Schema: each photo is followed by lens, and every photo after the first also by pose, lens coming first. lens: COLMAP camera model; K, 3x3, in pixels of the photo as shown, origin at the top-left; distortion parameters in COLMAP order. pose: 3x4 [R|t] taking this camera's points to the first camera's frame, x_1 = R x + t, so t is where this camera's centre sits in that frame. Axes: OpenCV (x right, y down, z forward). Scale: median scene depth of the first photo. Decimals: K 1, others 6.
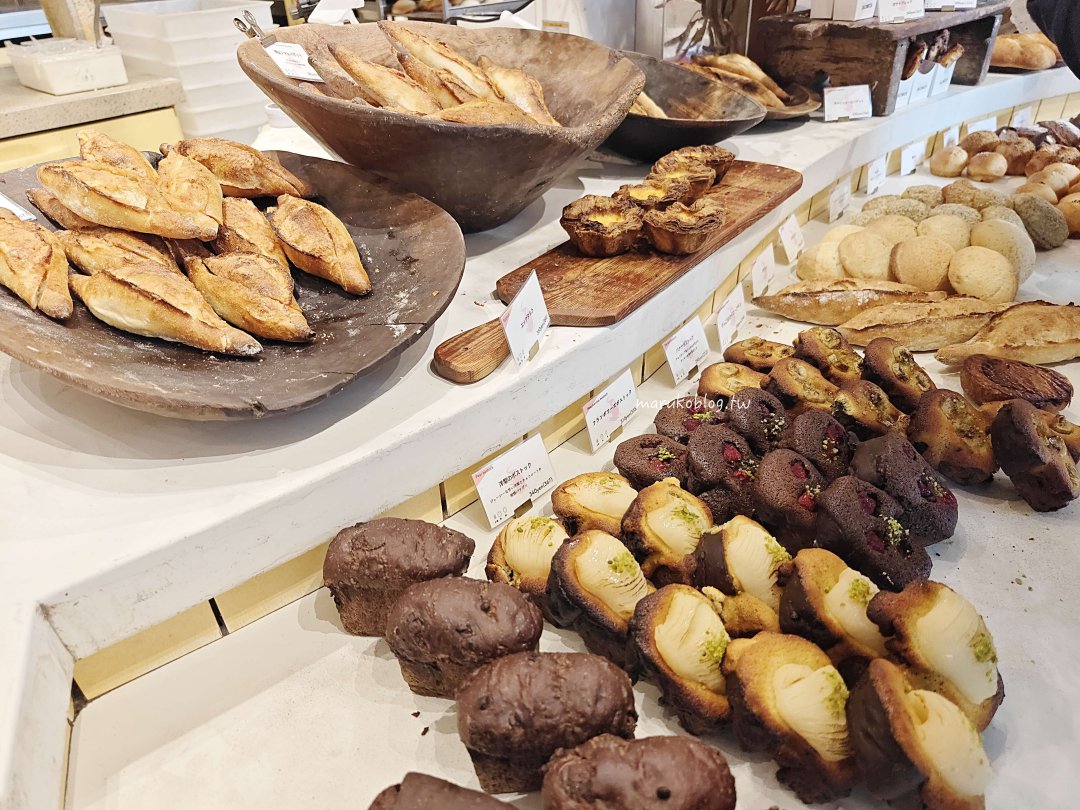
lens RADIAL K [[723.6, 0, 539.3], [0, 723.6, 403.8], [0, 0, 1]] dist [-0.008395, -0.002514]
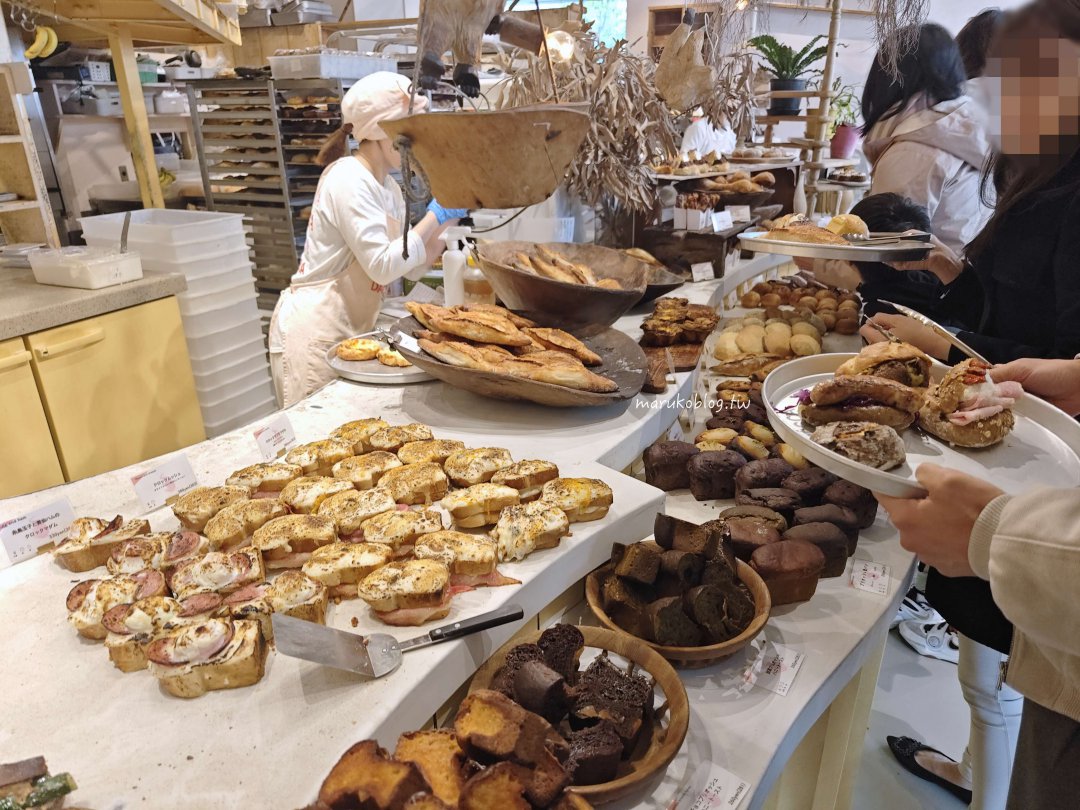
lens RADIAL K [[723.6, 0, 542.1], [0, 723.6, 406.9], [0, 0, 1]] dist [-0.008395, -0.002514]
pose [[0.940664, -0.099439, 0.324442, -0.580127], [0.165403, 0.969192, -0.182507, 0.178824], [-0.296299, 0.225341, 0.928132, -0.496819]]
